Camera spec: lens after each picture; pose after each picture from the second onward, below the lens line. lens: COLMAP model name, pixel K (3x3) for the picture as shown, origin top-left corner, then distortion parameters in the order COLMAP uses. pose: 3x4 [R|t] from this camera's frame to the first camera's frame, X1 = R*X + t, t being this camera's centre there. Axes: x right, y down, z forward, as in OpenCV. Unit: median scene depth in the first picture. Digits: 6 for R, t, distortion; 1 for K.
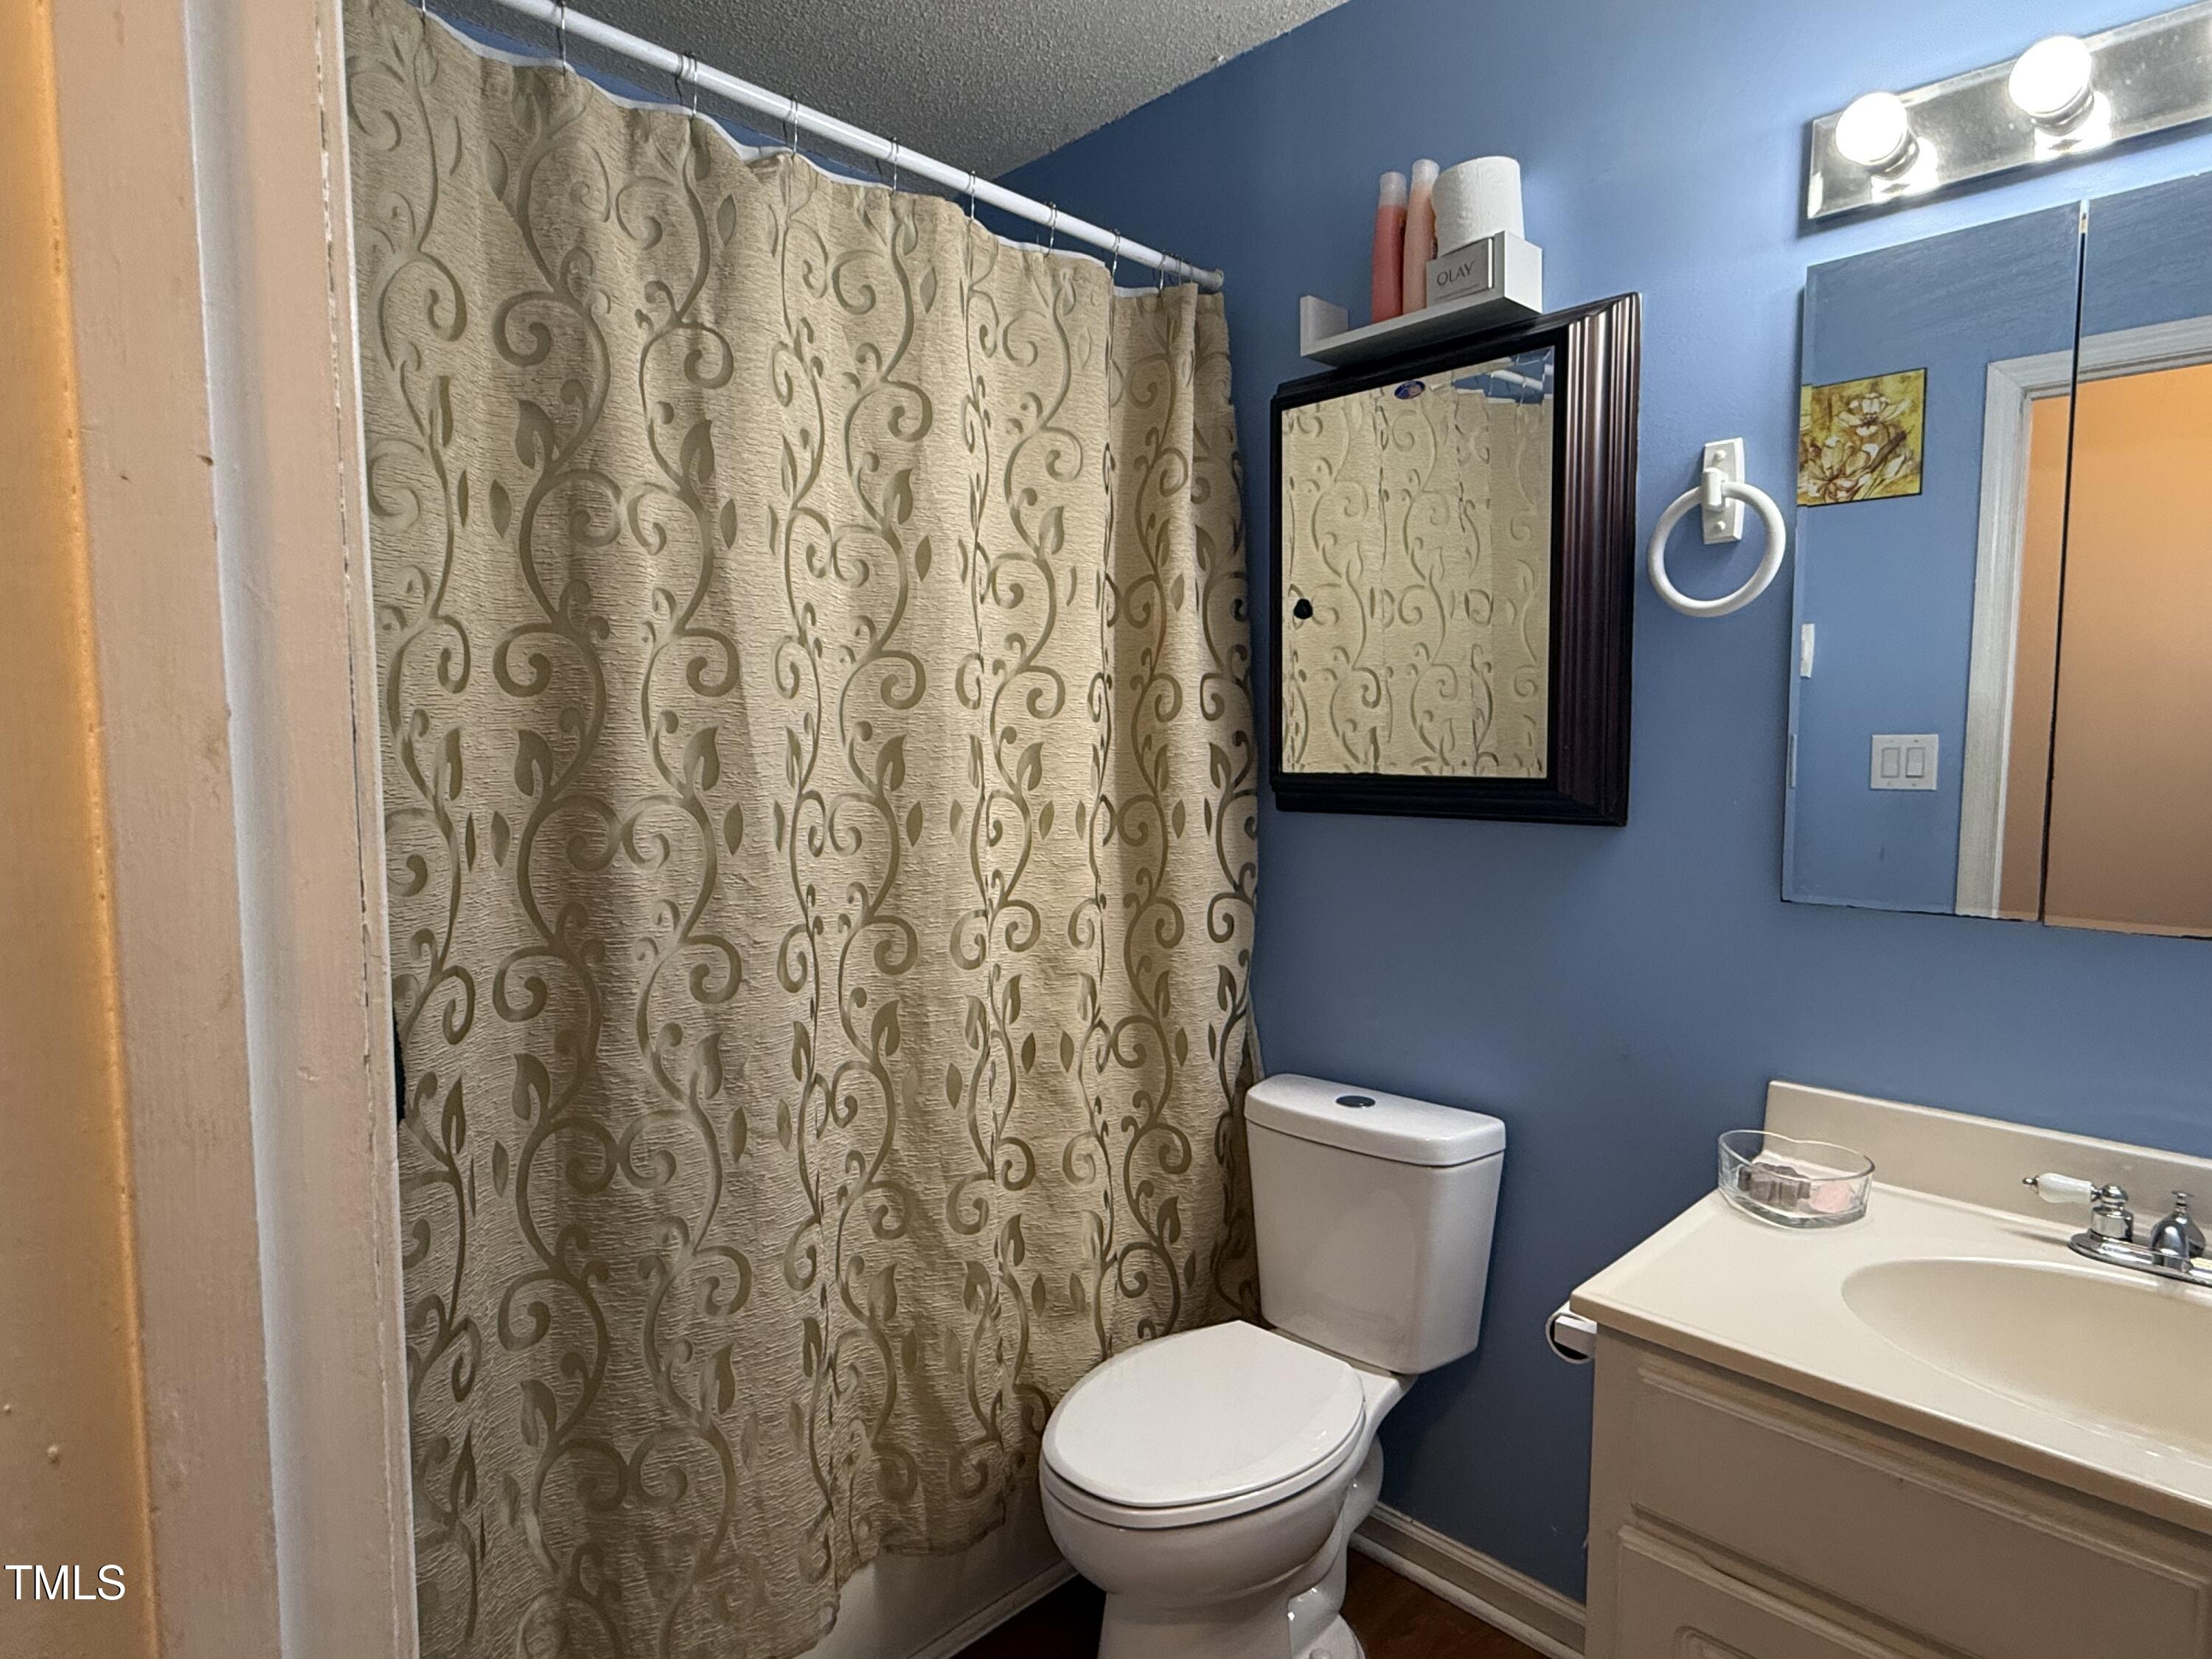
lens RADIAL K [[1218.5, 0, 1103.1], [0, 1218.5, 830.7], [0, 0, 1]] dist [0.003600, 0.000625]
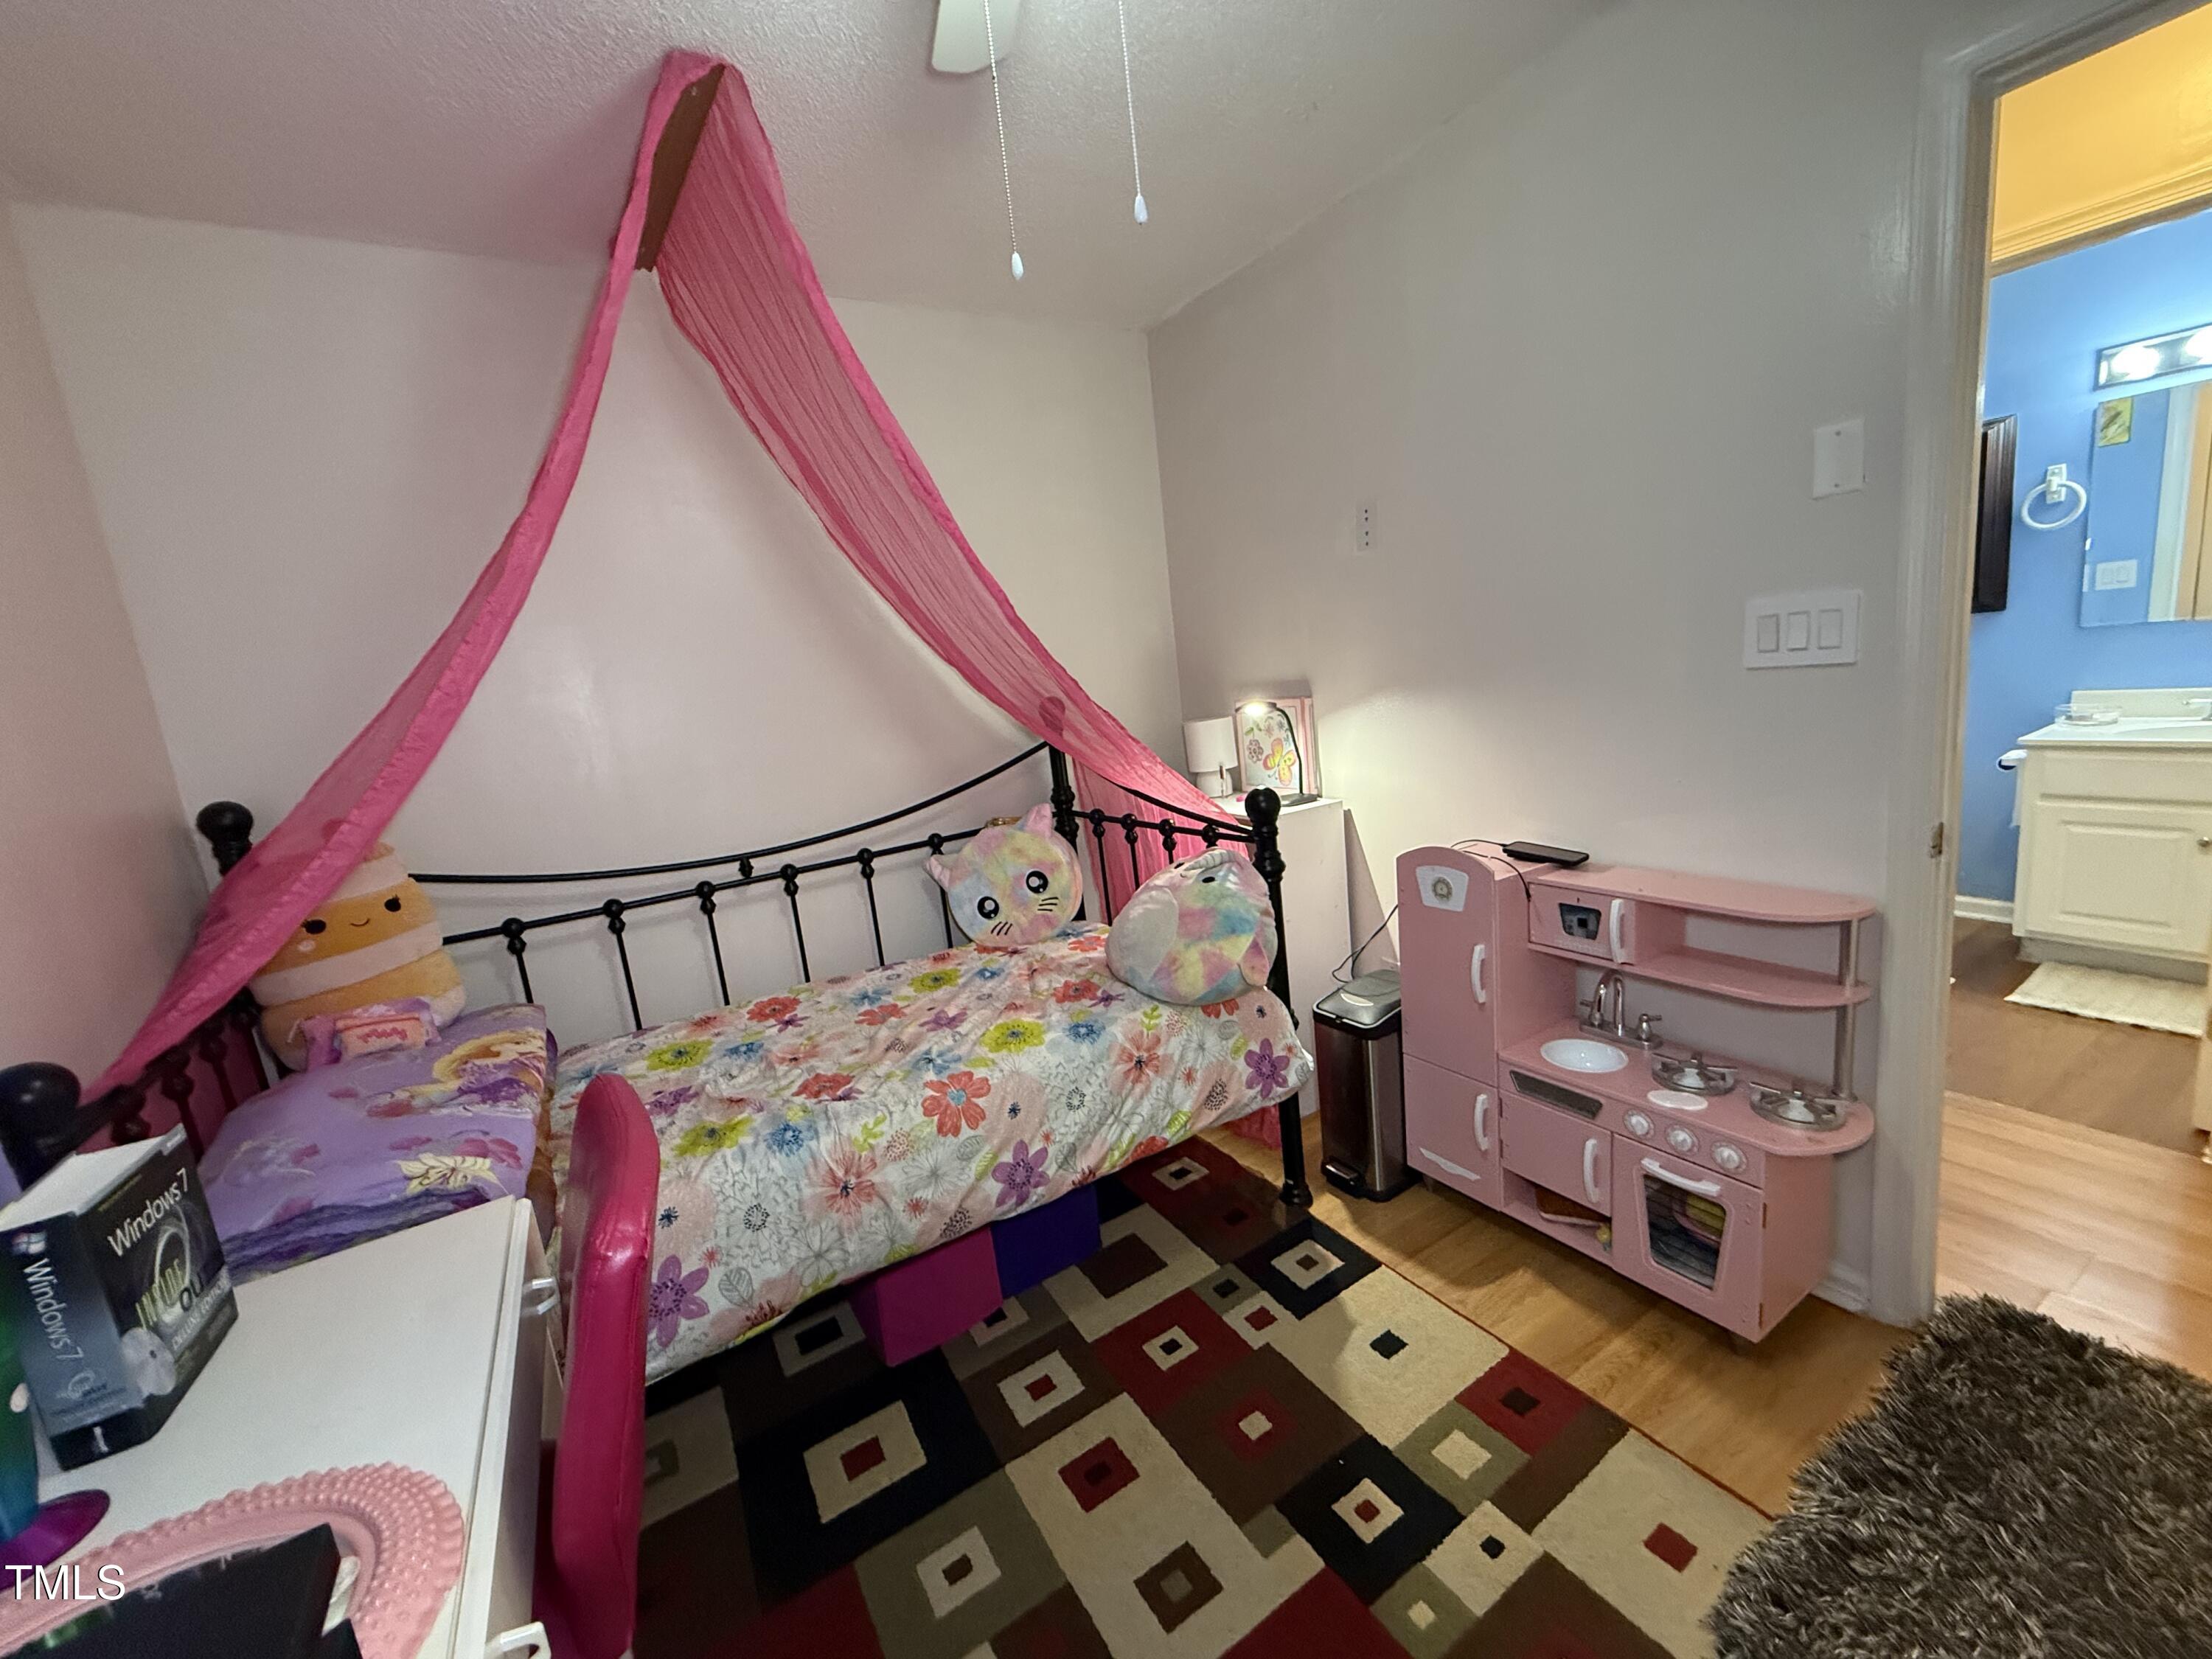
lens RADIAL K [[881.7, 0, 1114.6], [0, 881.7, 827.0], [0, 0, 1]] dist [0.000285, 0.000237]
pose [[0.969915, -0.060933, -0.235694, -1.158683], [0.088384, 0.990246, 0.107711, 0.094473], [0.226832, -0.125302, 0.965840, -1.549242]]
